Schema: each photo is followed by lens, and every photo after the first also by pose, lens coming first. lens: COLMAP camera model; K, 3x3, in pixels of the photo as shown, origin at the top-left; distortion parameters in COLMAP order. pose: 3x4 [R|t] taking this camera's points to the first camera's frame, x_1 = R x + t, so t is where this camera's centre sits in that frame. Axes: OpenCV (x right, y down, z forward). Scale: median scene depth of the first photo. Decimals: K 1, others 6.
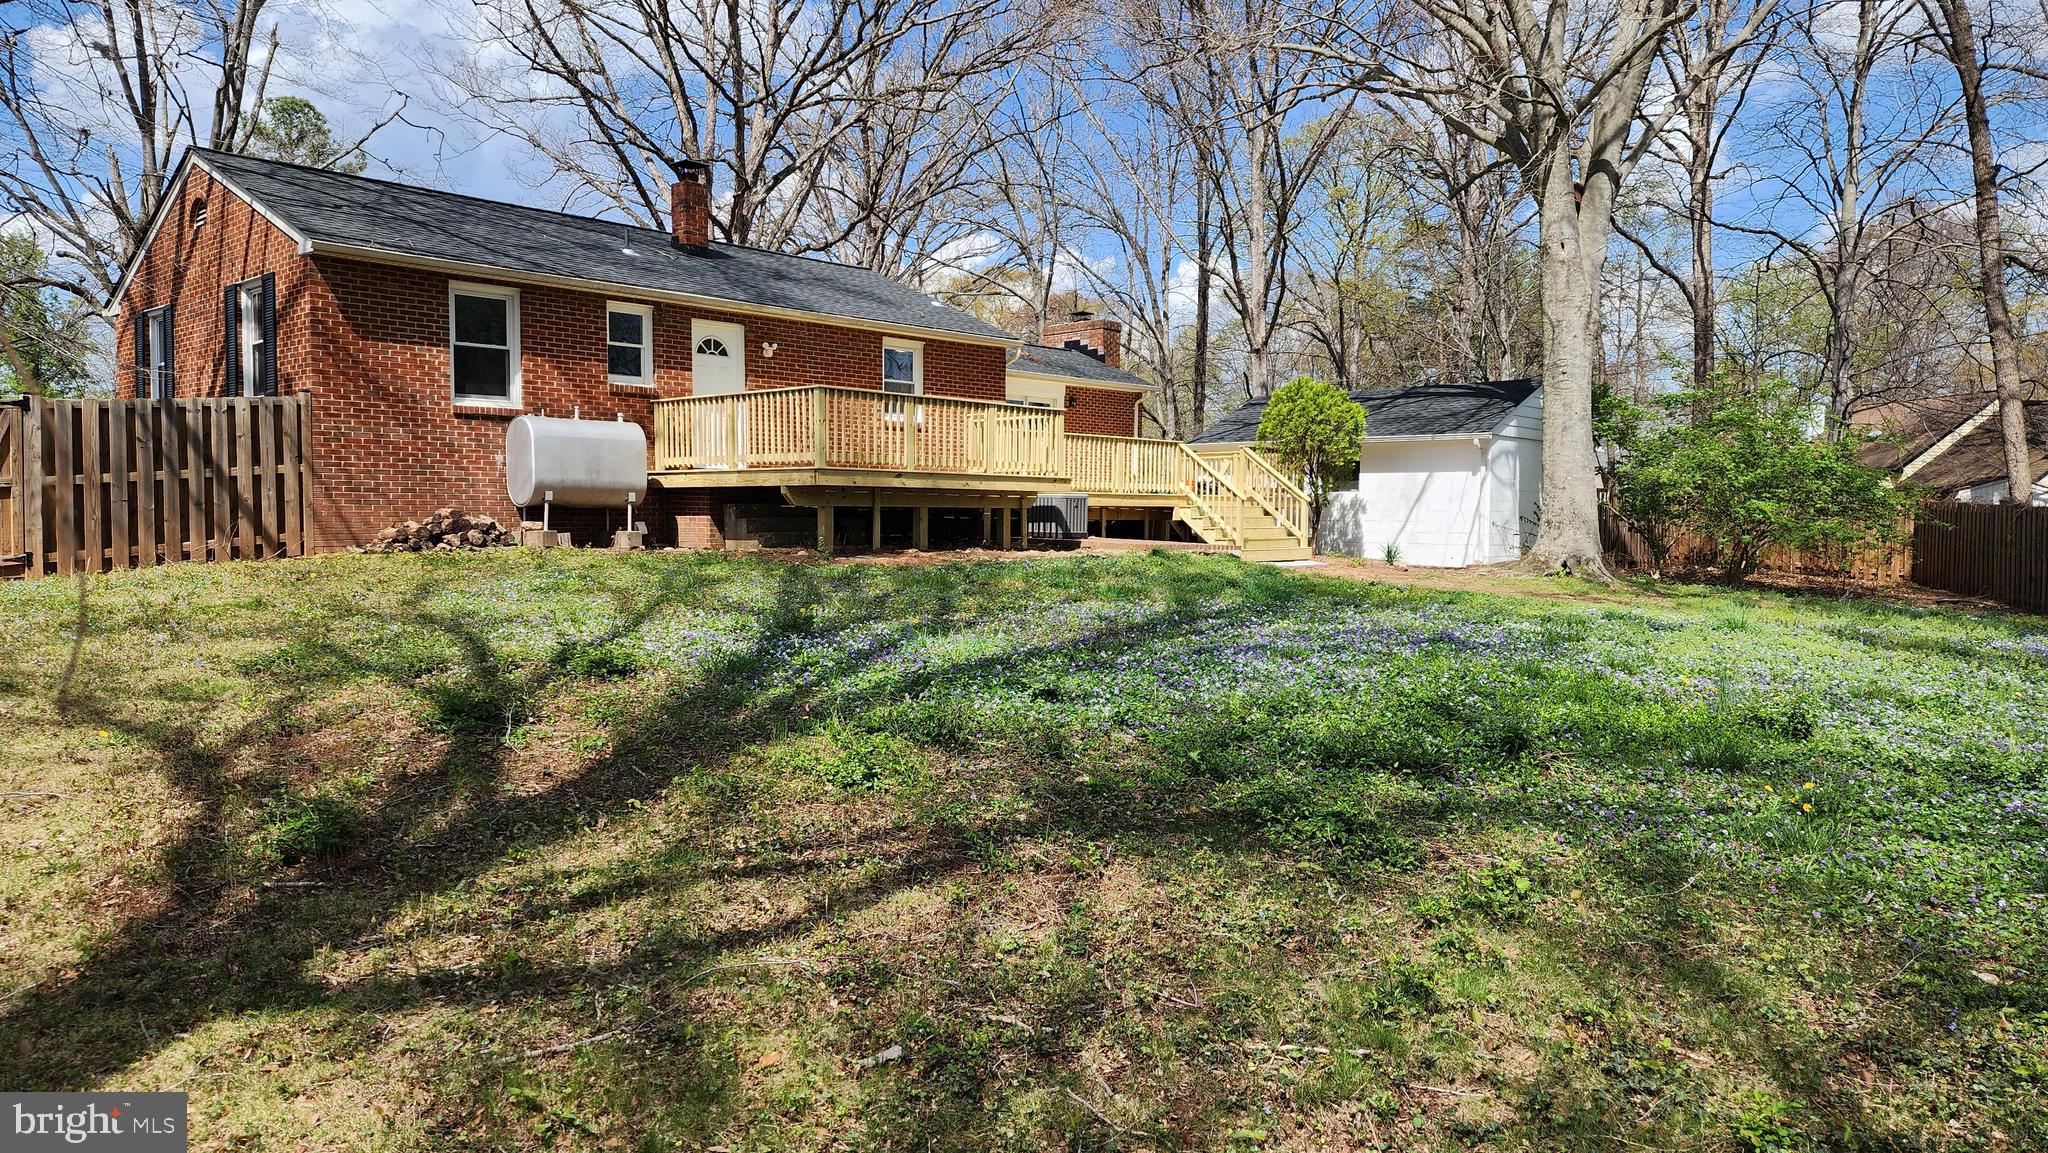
lens RADIAL K [[1347.1, 0, 1024.0], [0, 1347.1, 576.5], [0, 0, 1]] dist [0.054555, -0.050129]
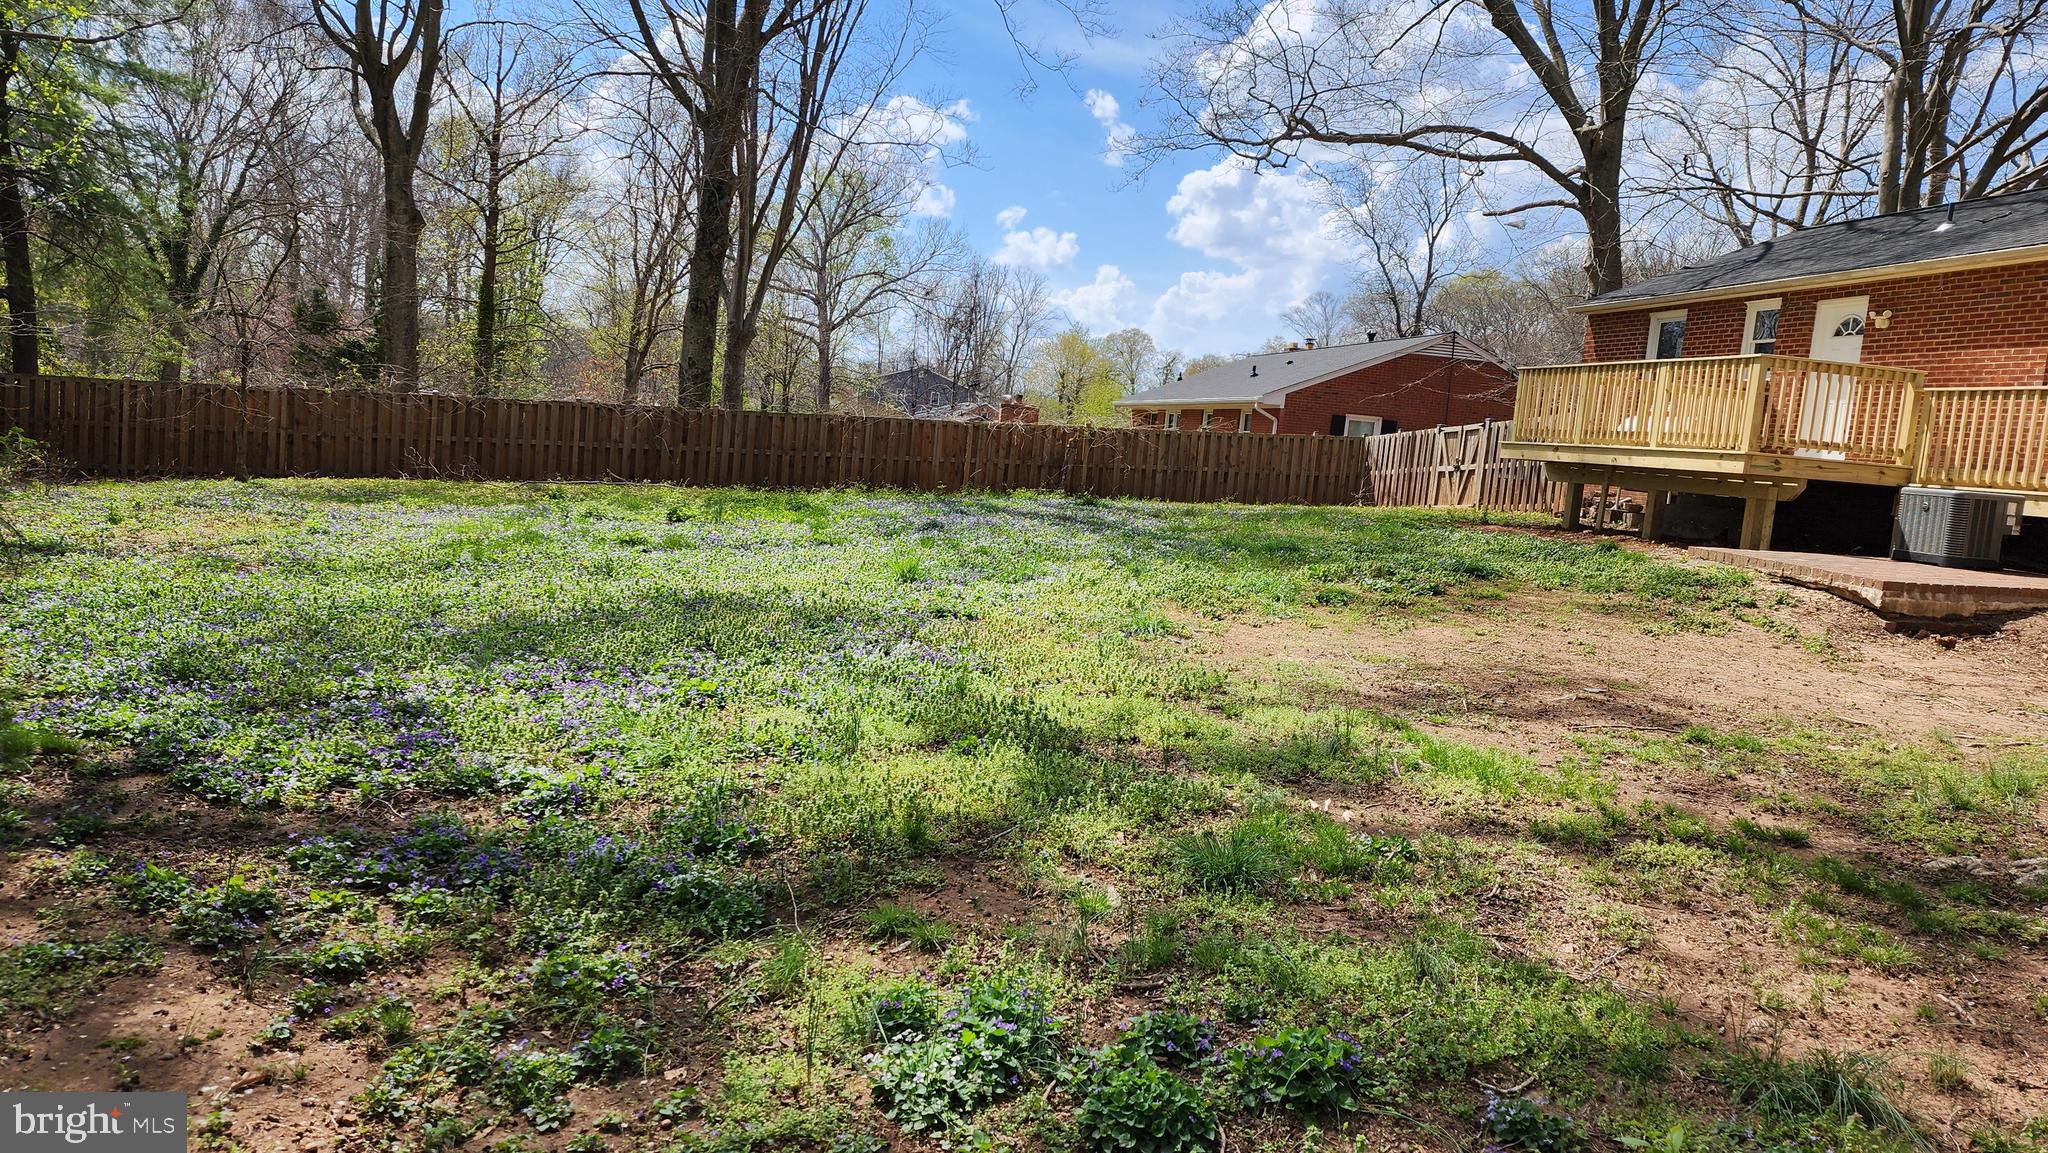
lens RADIAL K [[1347.1, 0, 1024.0], [0, 1347.1, 576.5], [0, 0, 1]] dist [0.054555, -0.050129]
pose [[-0.575407, 0.024844, -0.817490, 0.822629], [-0.130568, 0.983929, 0.121806, -0.047906], [0.807377, 0.176826, -0.562916, 1.105861]]
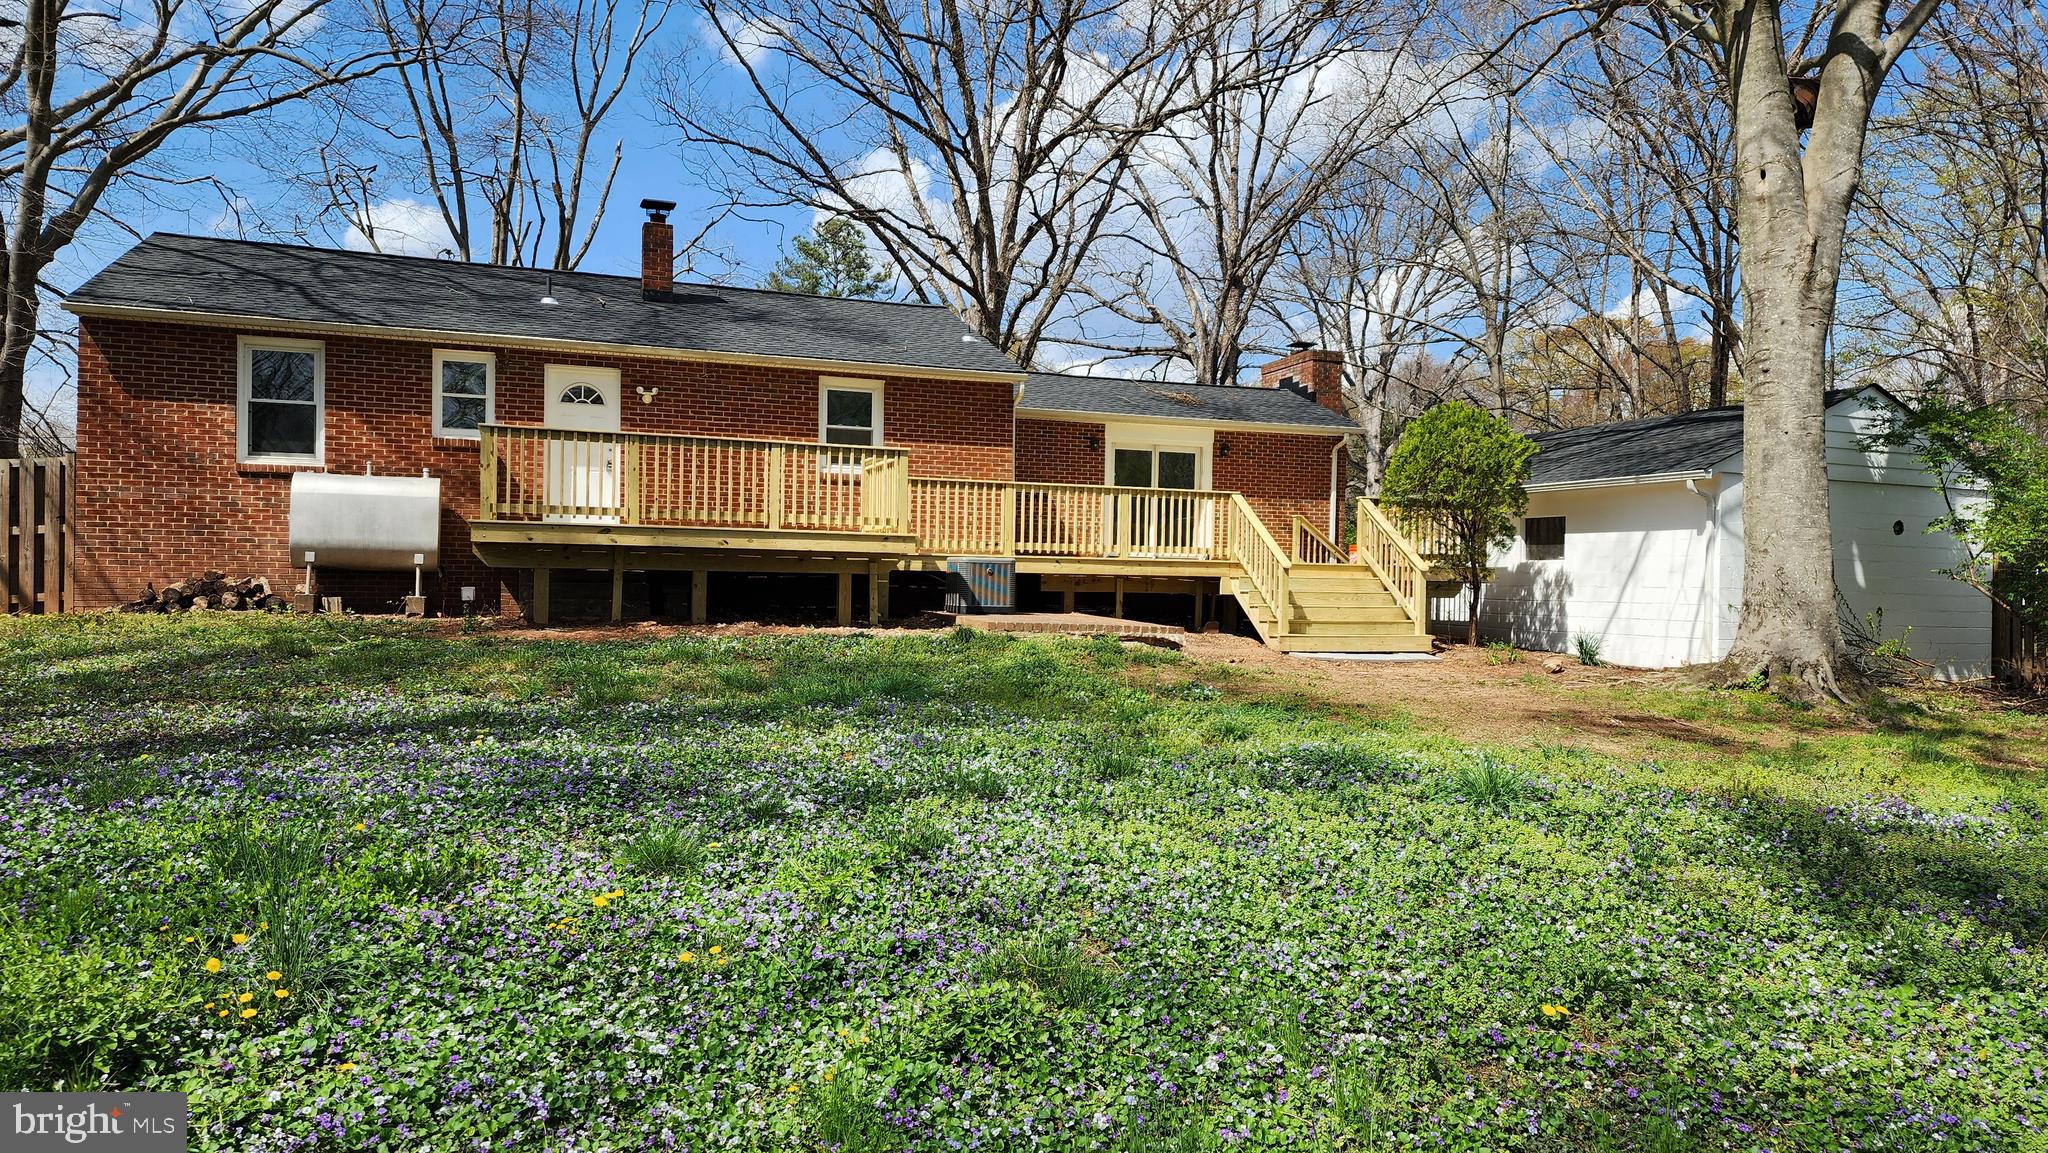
lens RADIAL K [[1347.1, 0, 1024.0], [0, 1347.1, 576.5], [0, 0, 1]] dist [0.054555, -0.050129]
pose [[0.895107, 0.006071, -0.445810, 0.442695], [-0.031152, 0.998315, -0.048953, -0.013605], [0.444762, 0.057706, 0.893788, 0.332755]]
